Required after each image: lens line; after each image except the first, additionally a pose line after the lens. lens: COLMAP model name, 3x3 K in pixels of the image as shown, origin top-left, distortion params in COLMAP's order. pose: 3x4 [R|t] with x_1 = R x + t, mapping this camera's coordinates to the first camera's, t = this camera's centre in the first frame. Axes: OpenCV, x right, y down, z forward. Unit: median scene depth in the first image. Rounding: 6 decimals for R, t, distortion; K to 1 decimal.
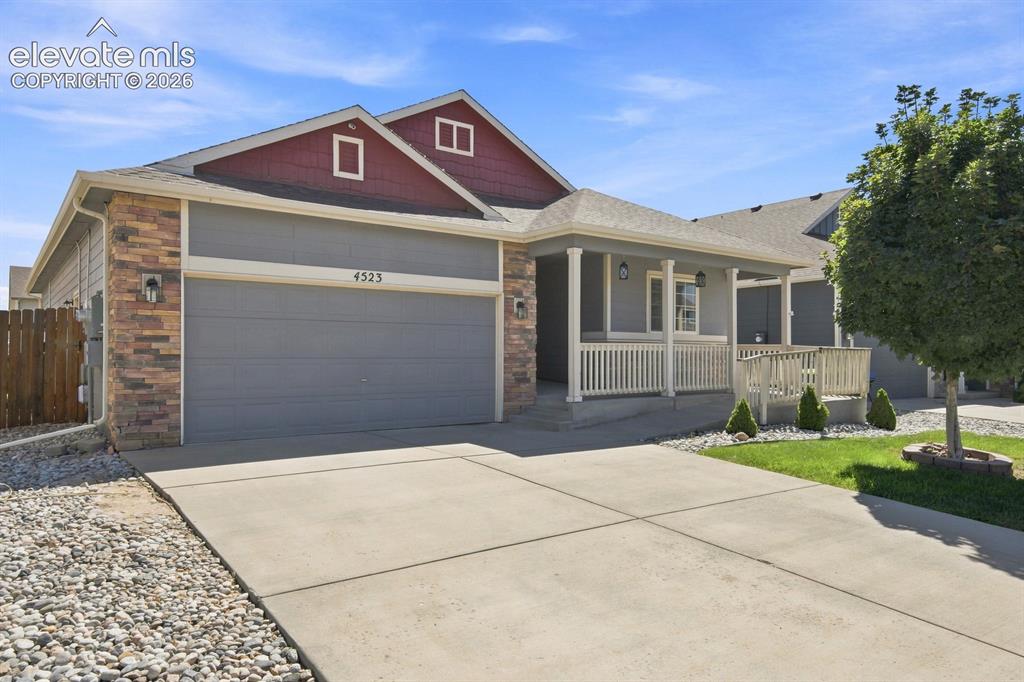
lens RADIAL K [[694.1, 0, 512.8], [0, 694.1, 361.2], [0, 0, 1]] dist [0.001242, 0.000155]
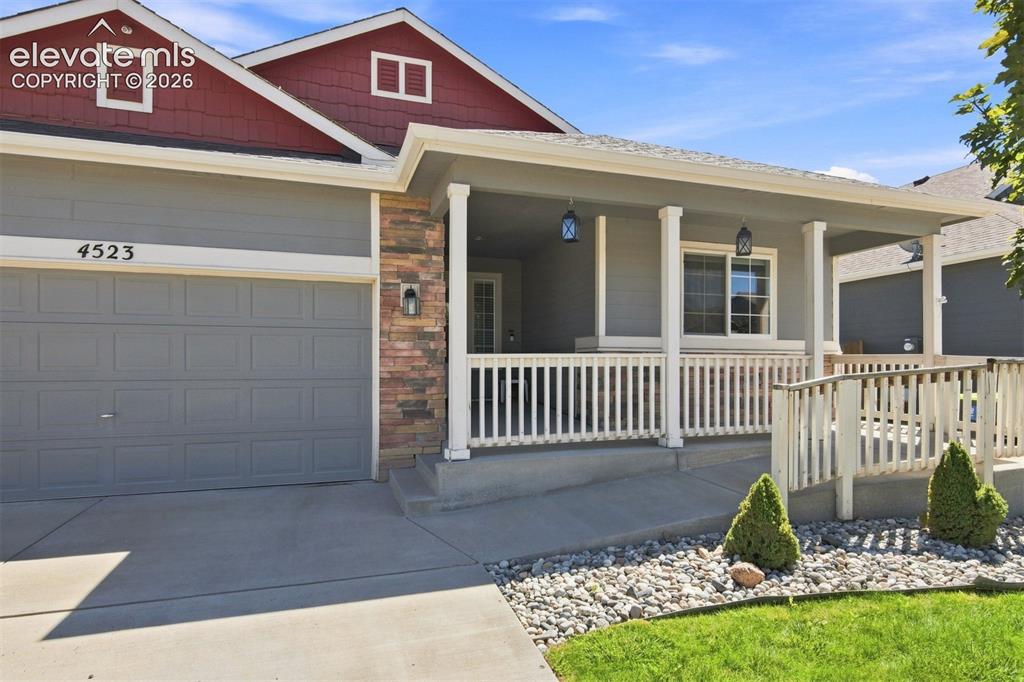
lens RADIAL K [[581.3, 0, 511.0], [0, 581.3, 367.7], [0, 0, 1]] dist [-0.002860, -0.000433]
pose [[0.950232, -0.001388, -0.311540, 0.259226], [-0.000304, 0.999985, -0.005381, -0.011846], [0.311543, 0.005208, 0.950218, 0.528031]]
